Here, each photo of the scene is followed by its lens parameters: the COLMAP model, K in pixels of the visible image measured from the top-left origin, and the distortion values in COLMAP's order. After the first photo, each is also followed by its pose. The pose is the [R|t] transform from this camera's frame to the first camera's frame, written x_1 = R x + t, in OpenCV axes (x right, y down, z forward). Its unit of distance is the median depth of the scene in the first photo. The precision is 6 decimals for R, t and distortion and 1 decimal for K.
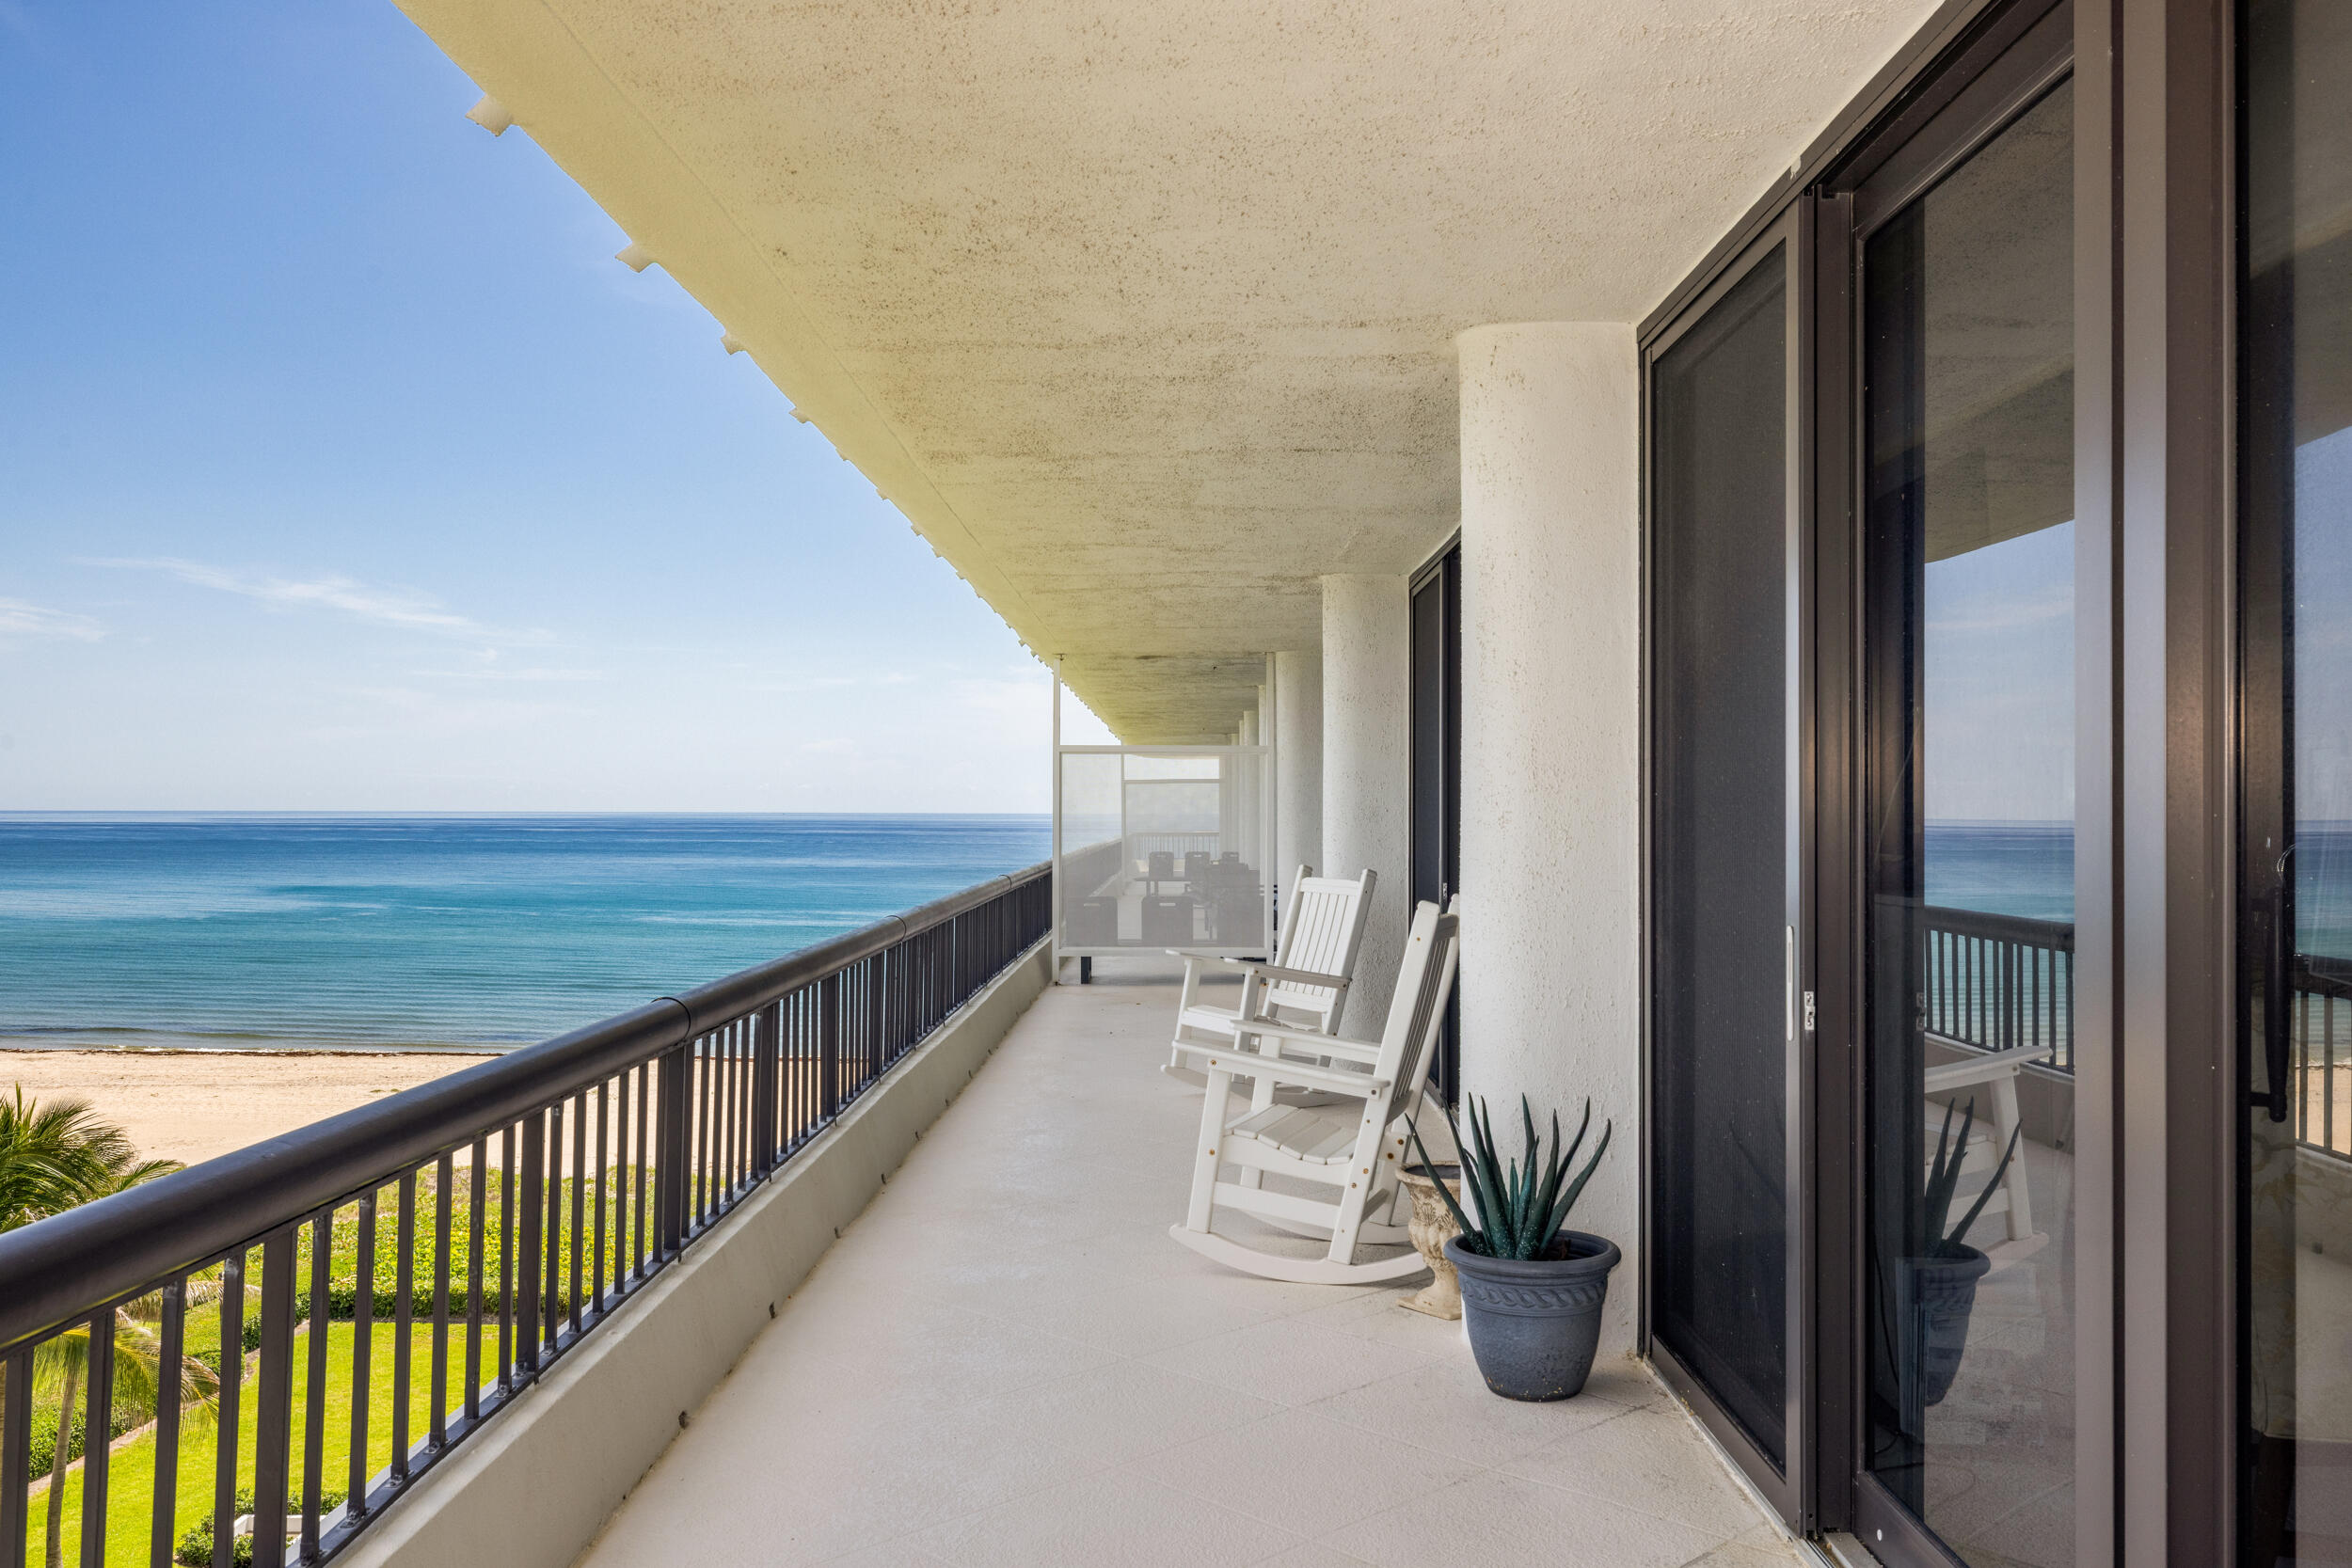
lens RADIAL K [[1870.5, 0, 1240.0], [0, 1870.5, 721.6], [0, 0, 1]] dist [0.018609, -0.032831]
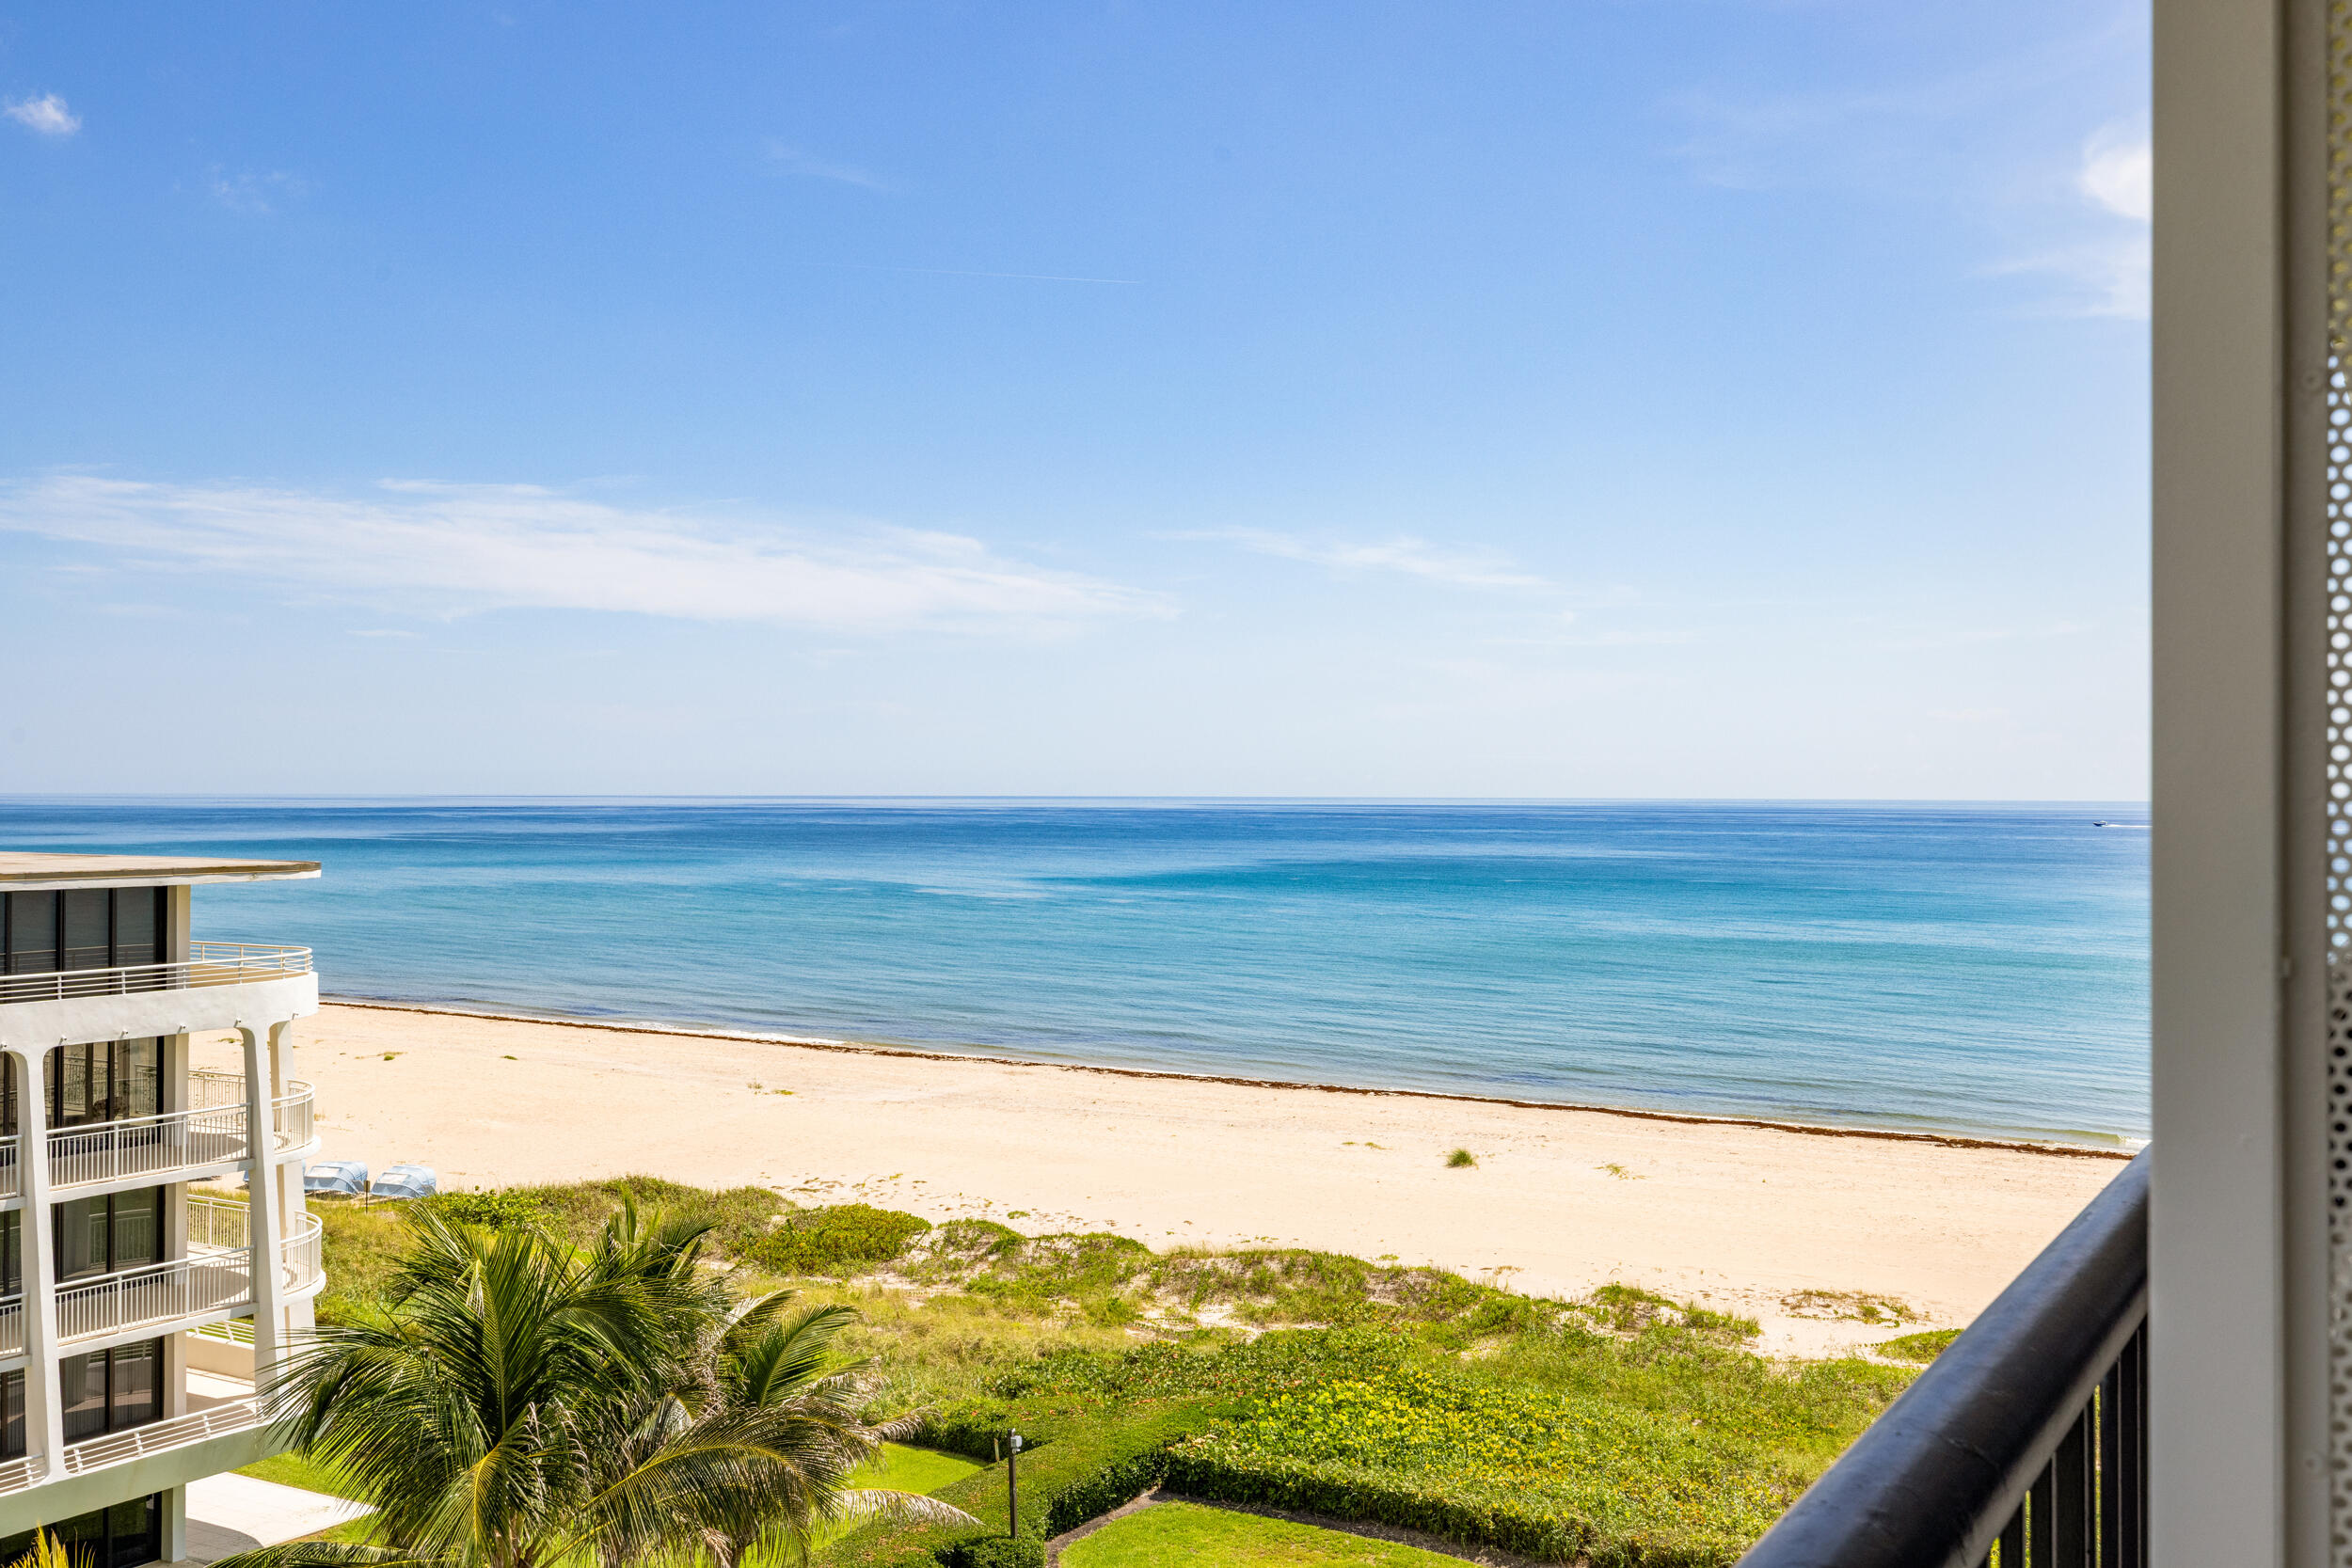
lens RADIAL K [[2257.2, 0, 1182.3], [0, 2257.2, 792.3], [0, 0, 1]] dist [0.003119, 0.000000]
pose [[0.851715, -0.000694, -0.524004, -0.061471], [0.024905, 0.998923, 0.039156, 0.033169], [0.523412, -0.046400, 0.850815, 0.710150]]
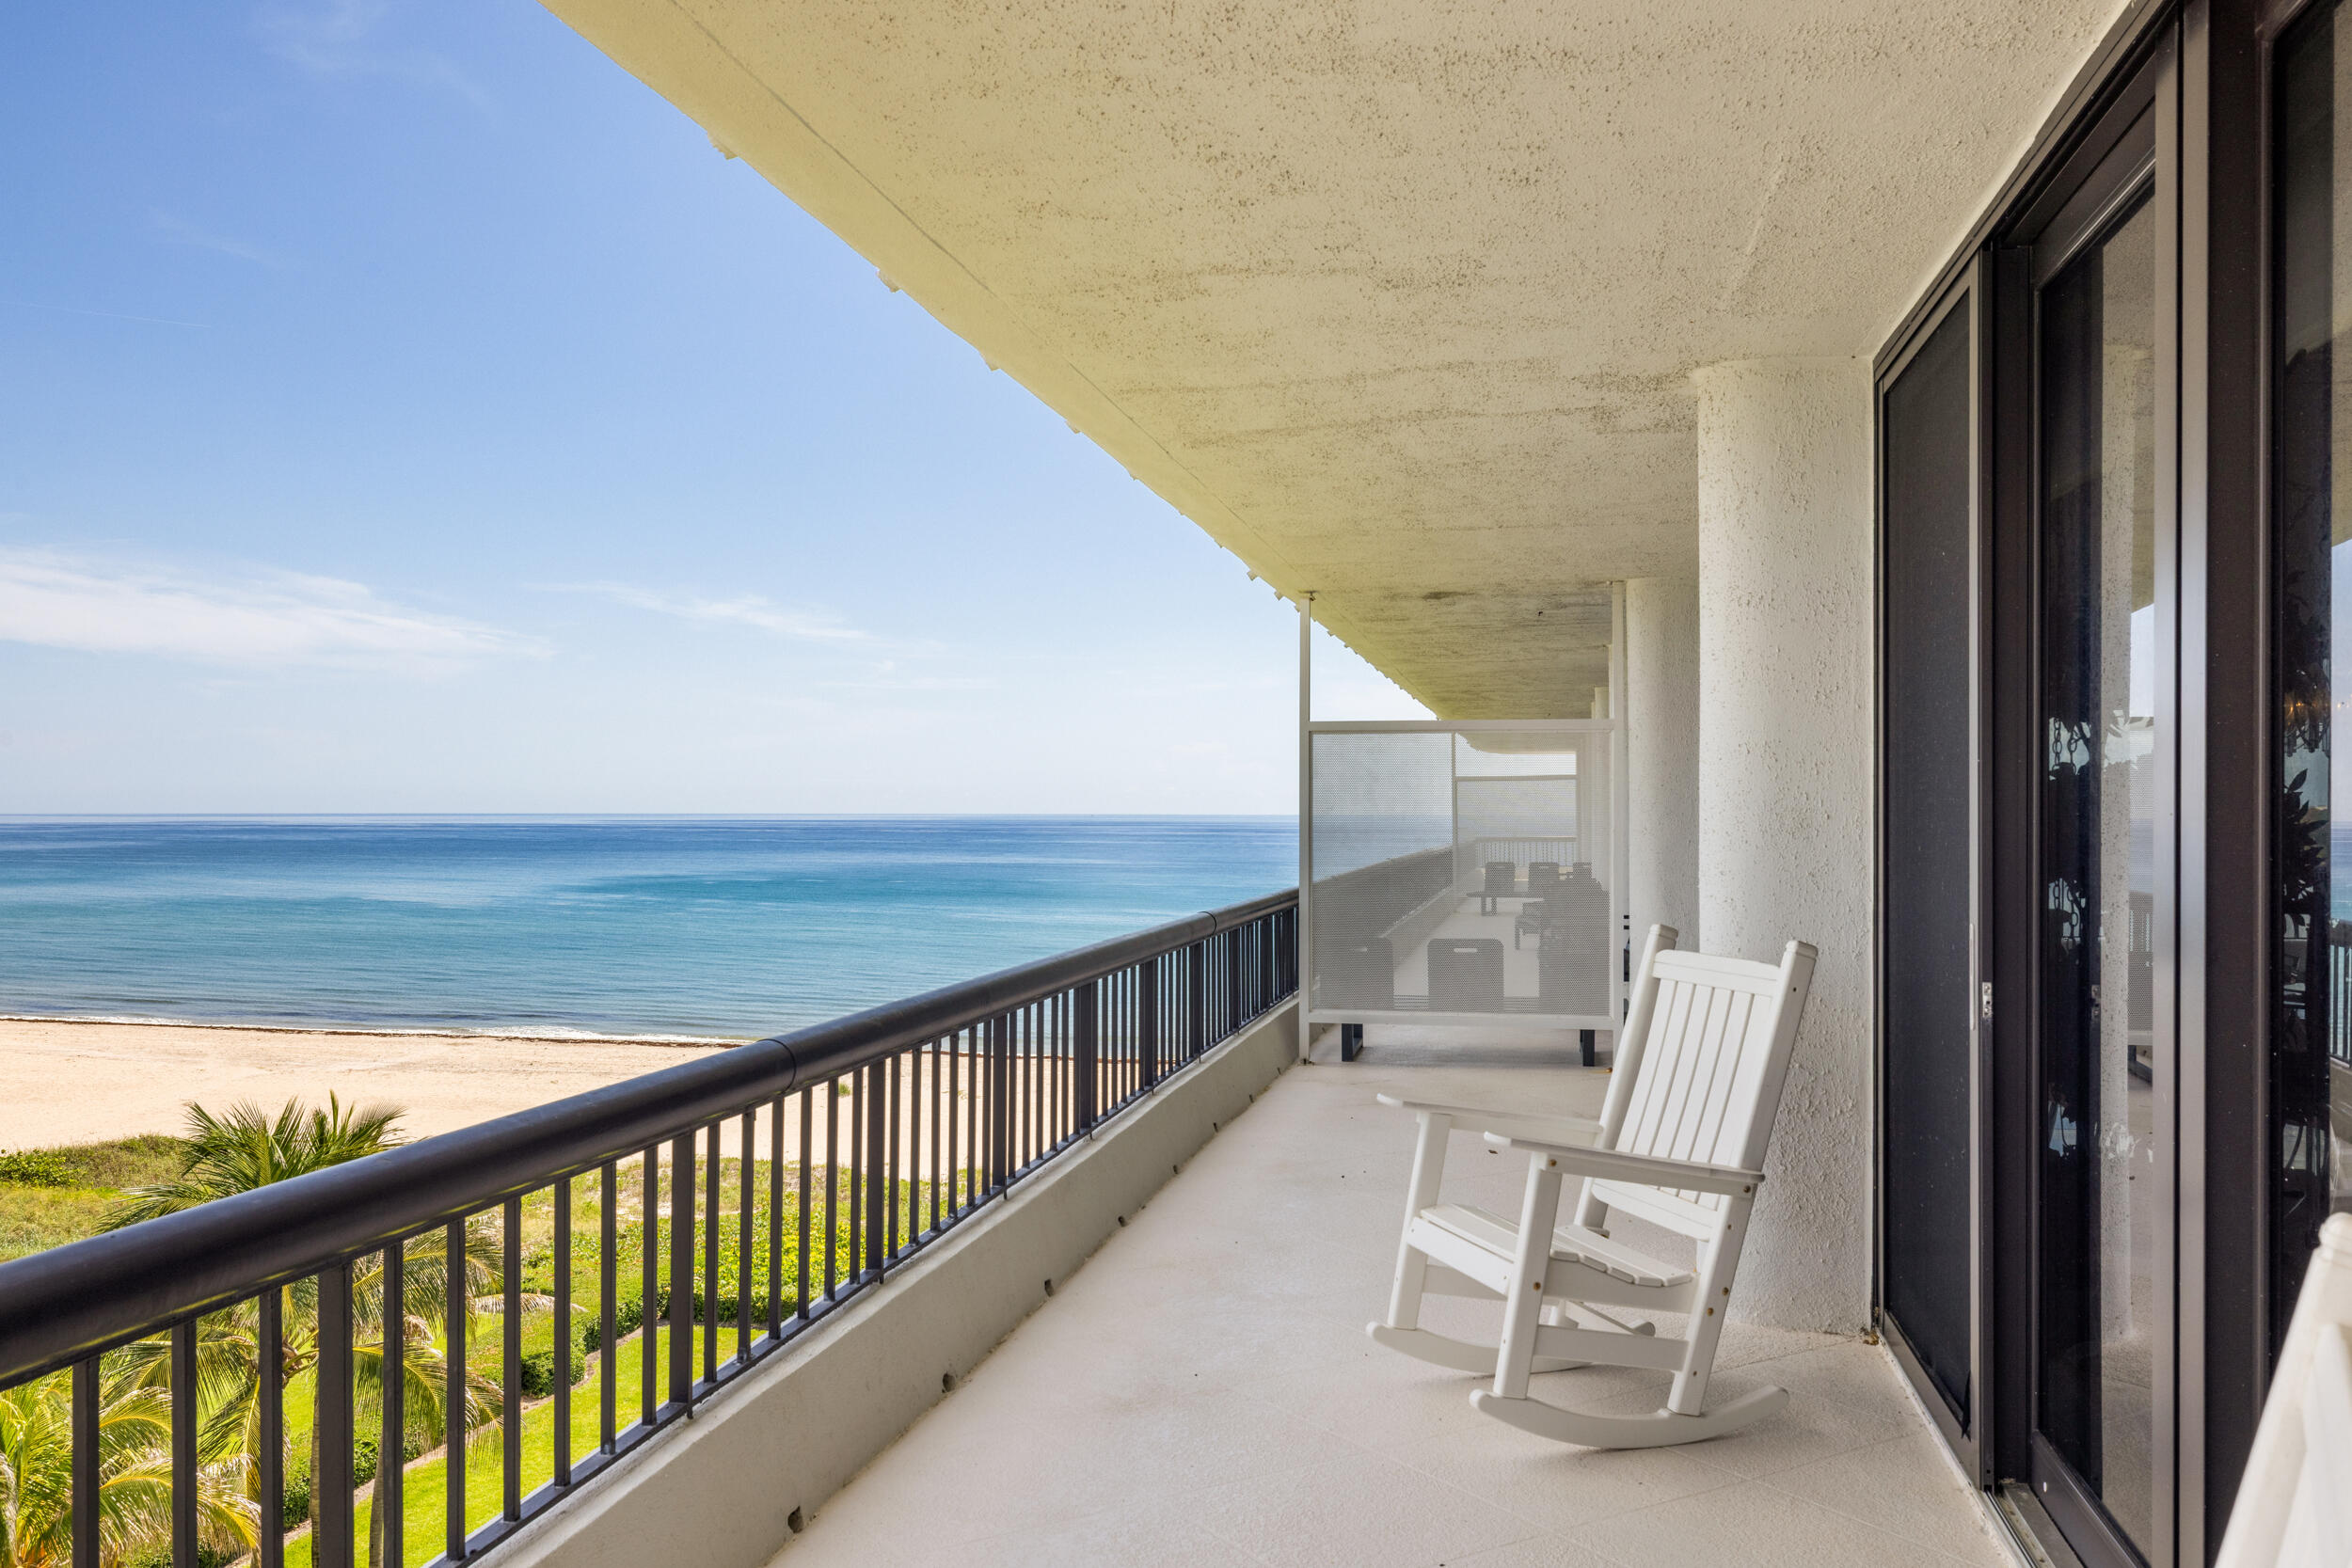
lens RADIAL K [[1870.5, 0, 1180.2], [0, 1870.5, 793.0], [0, 0, 1]] dist [0.018609, -0.032831]
pose [[0.974396, -0.003564, -0.224810, 0.012385], [0.011995, 0.999275, 0.036145, 0.012179], [0.224519, -0.037916, 0.973732, 0.272580]]
